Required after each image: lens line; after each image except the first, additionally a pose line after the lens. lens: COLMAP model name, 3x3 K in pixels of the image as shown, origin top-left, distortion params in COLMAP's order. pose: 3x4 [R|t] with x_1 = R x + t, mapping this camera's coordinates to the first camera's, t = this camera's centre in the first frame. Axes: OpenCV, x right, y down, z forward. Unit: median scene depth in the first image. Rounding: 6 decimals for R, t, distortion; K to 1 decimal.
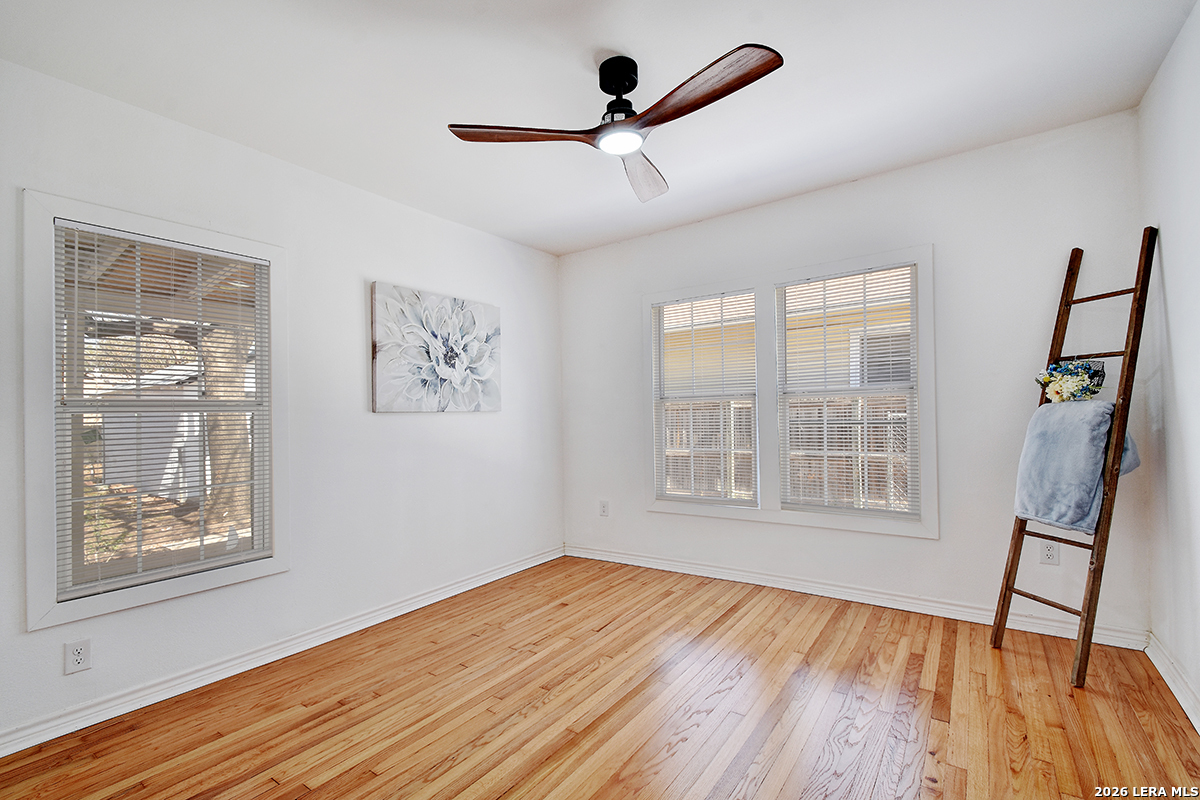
lens RADIAL K [[526.6, 0, 592.9], [0, 526.6, 416.4], [0, 0, 1]] dist [0.032537, -0.018787]
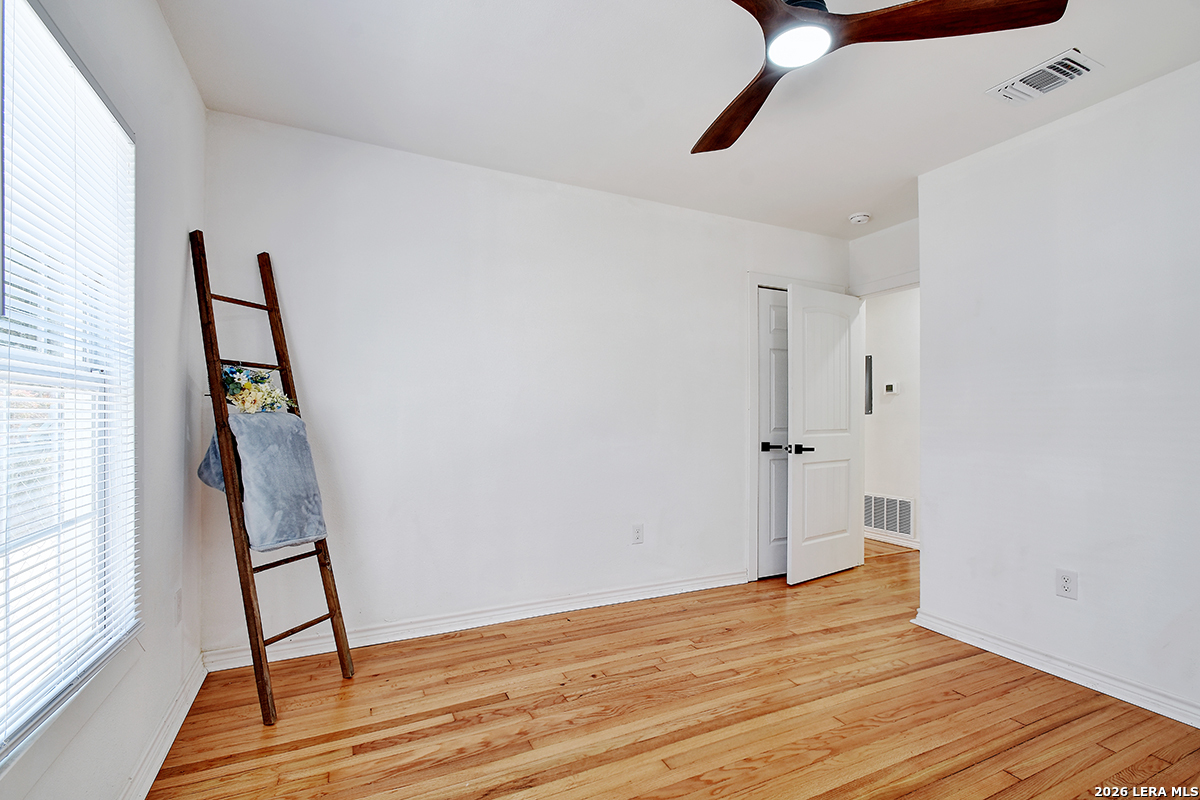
lens RADIAL K [[526.6, 0, 592.9], [0, 526.6, 416.4], [0, 0, 1]] dist [0.032537, -0.018787]
pose [[-0.873436, 0.014728, 0.486717, -0.054706], [0.012384, 0.999891, -0.008032, -0.006178], [-0.486782, -0.000988, -0.873523, 1.787195]]
